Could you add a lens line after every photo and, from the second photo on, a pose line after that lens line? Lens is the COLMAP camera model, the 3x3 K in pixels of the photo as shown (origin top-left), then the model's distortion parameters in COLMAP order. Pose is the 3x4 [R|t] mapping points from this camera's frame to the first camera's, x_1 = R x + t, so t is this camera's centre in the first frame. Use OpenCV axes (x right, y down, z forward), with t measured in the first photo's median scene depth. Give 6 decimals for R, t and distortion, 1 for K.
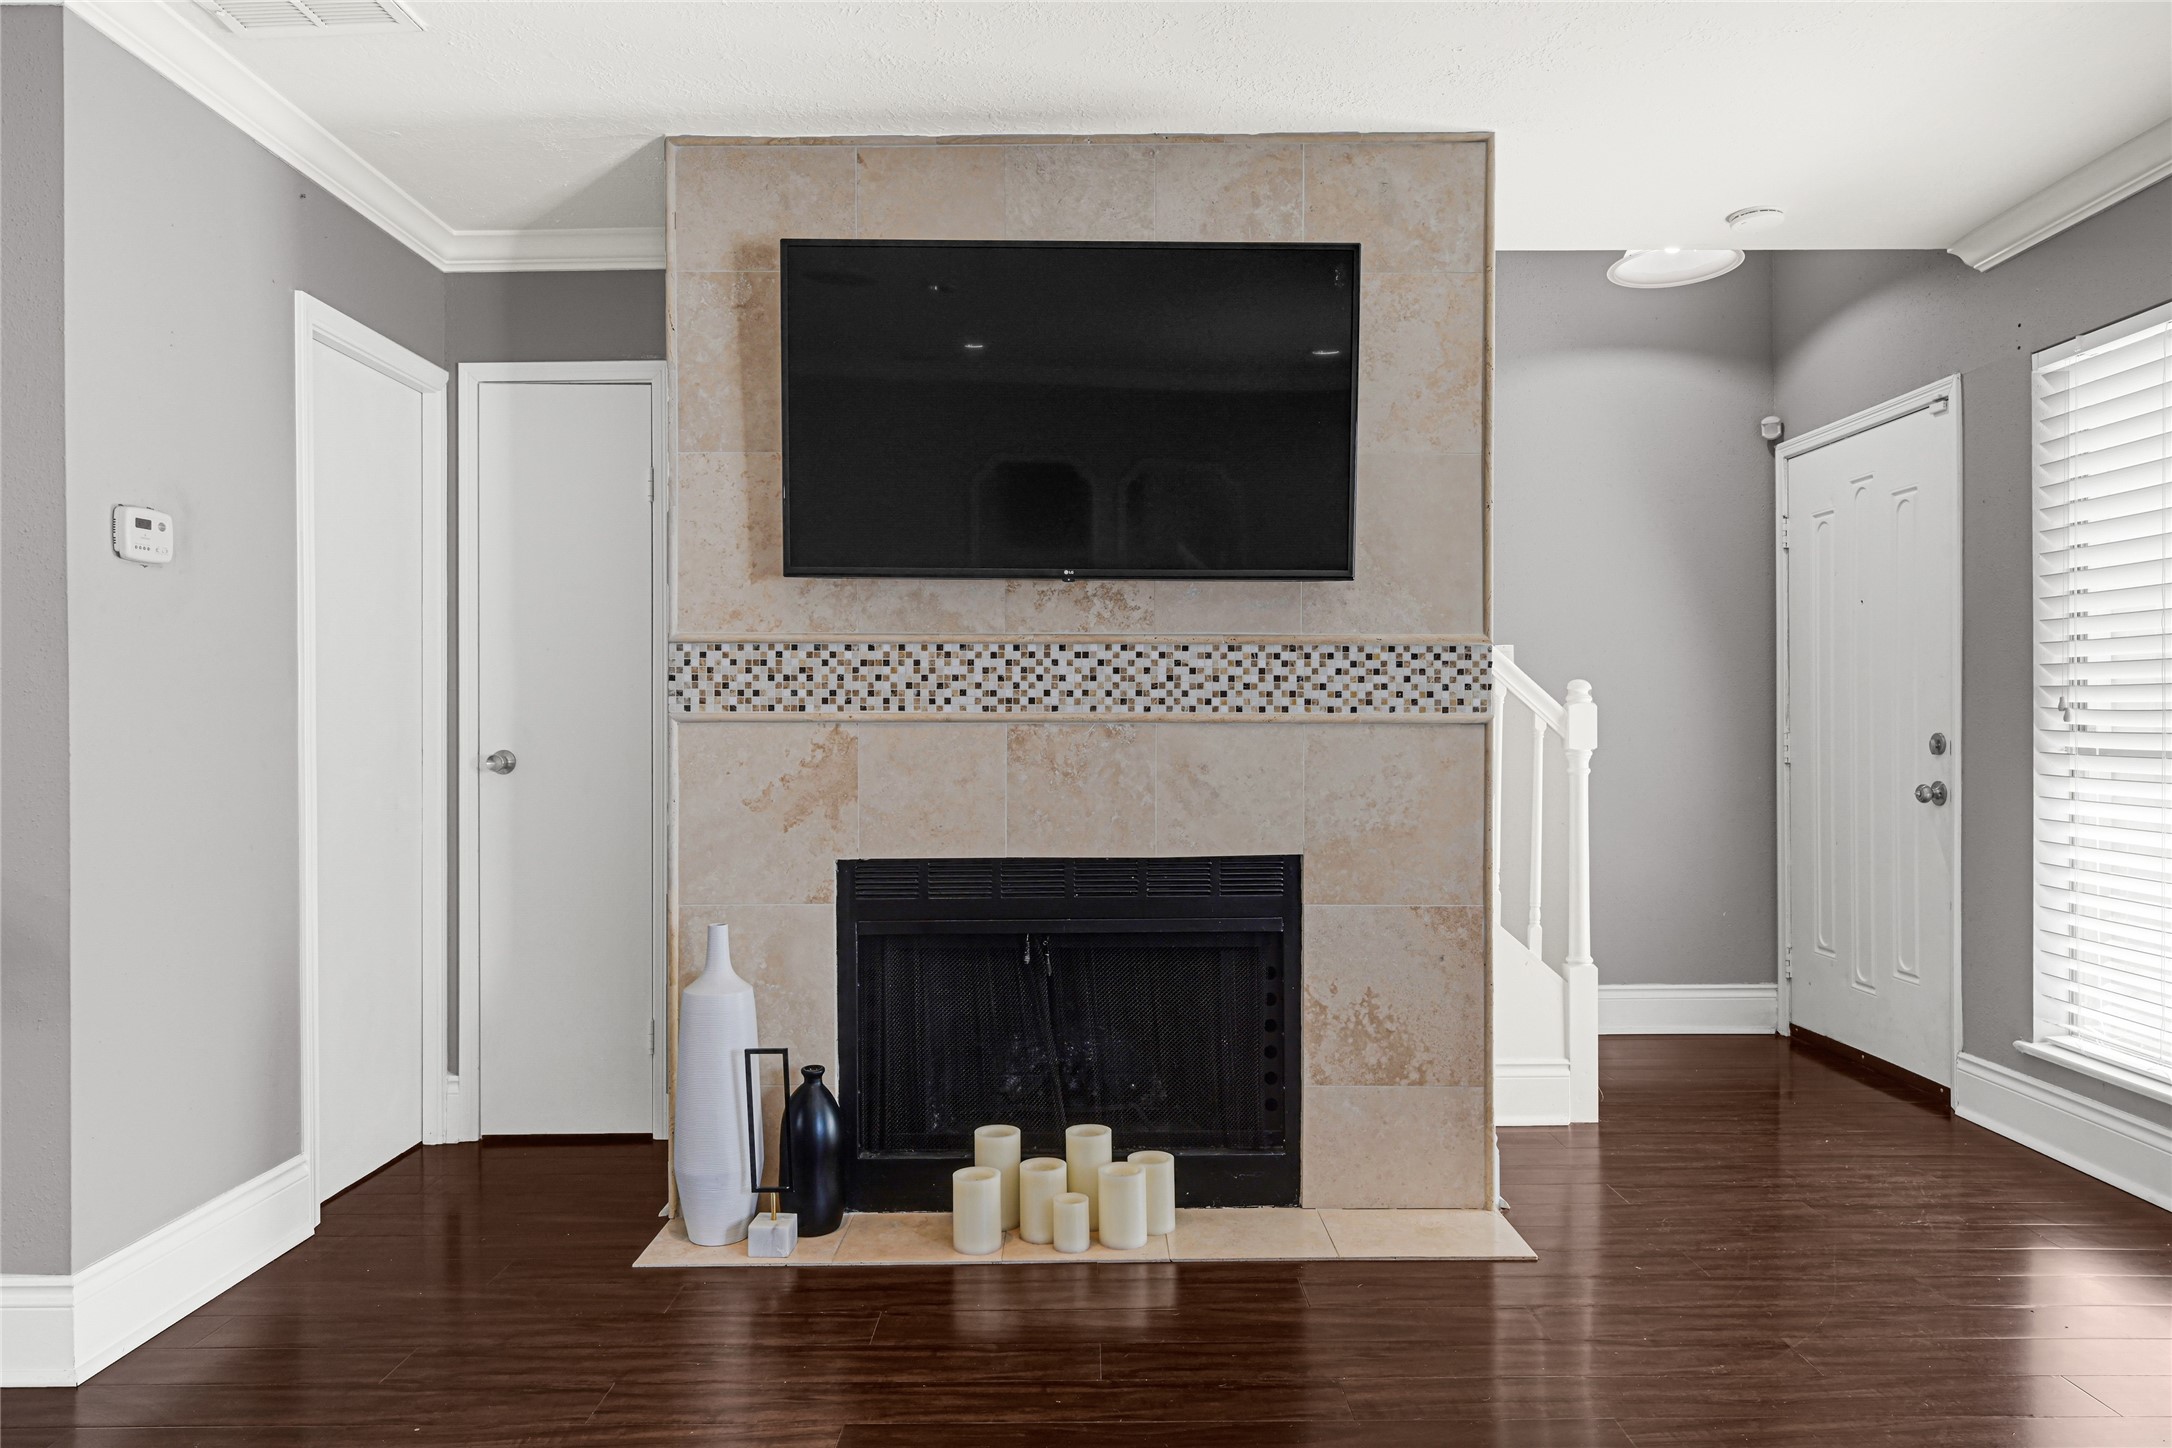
lens RADIAL K [[1352.2, 0, 1085.1], [0, 1352.2, 723.5], [0, 0, 1]] dist [-0.005376, -0.002077]
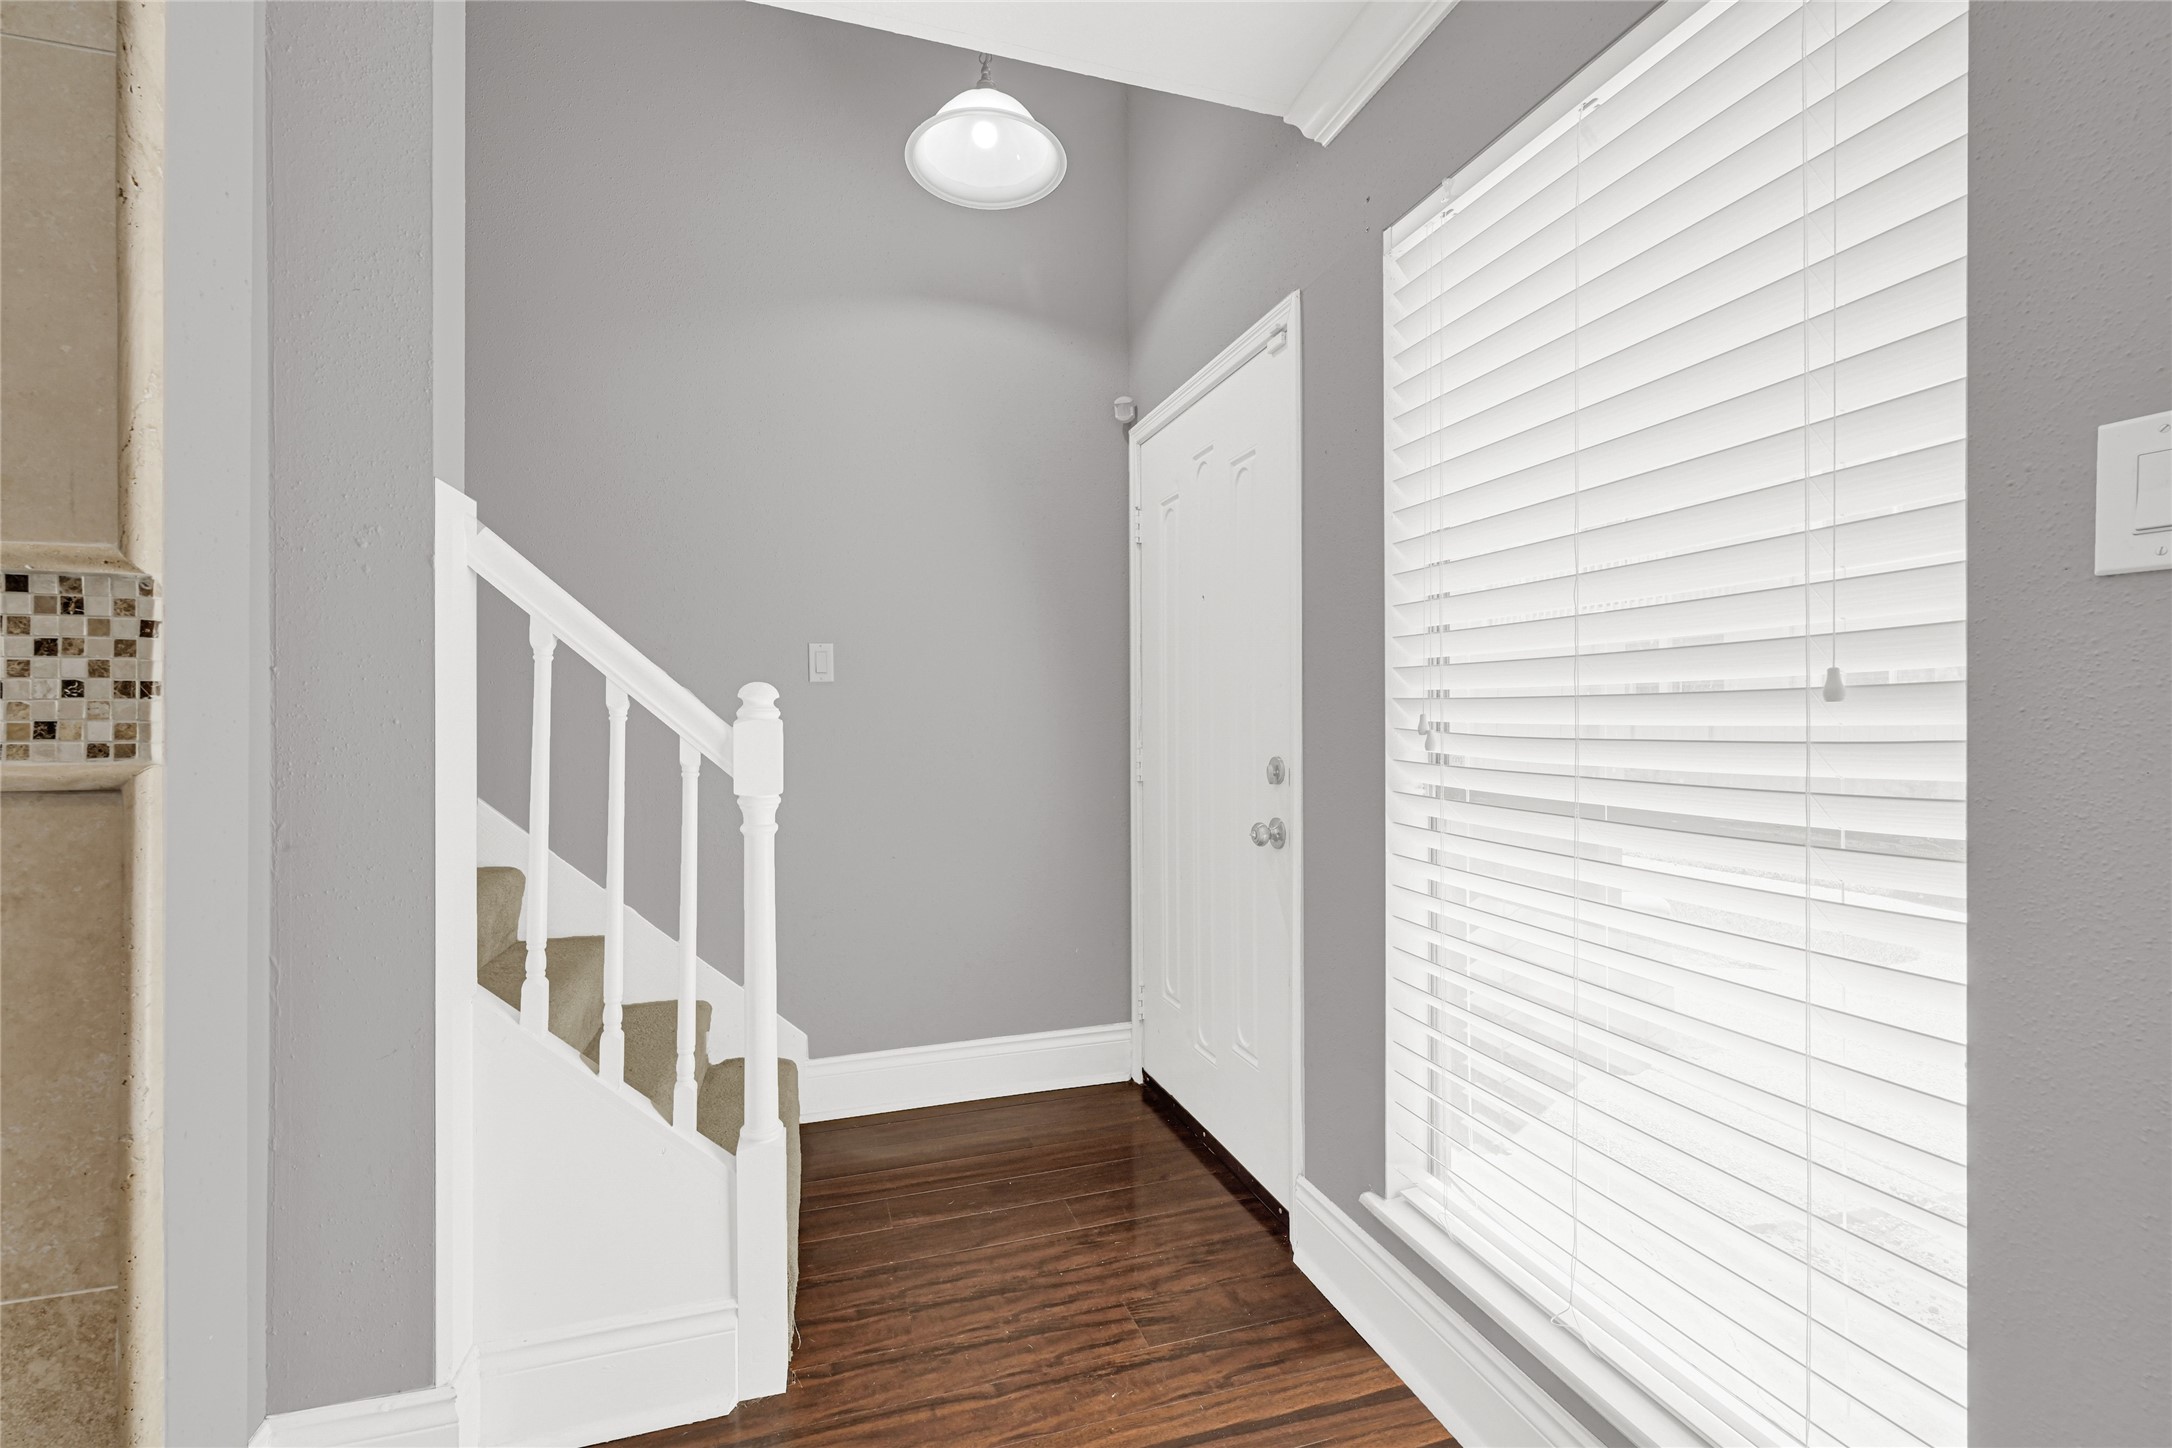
lens RADIAL K [[894.5, 0, 1083.7], [0, 894.5, 718.2], [0, 0, 1]] dist [-0.004360, -0.001060]
pose [[0.951876, 0.000879, 0.306483, 0.410465], [-0.000581, 0.999999, -0.001062, -0.016698], [-0.306483, 0.000833, 0.951876, 0.603837]]
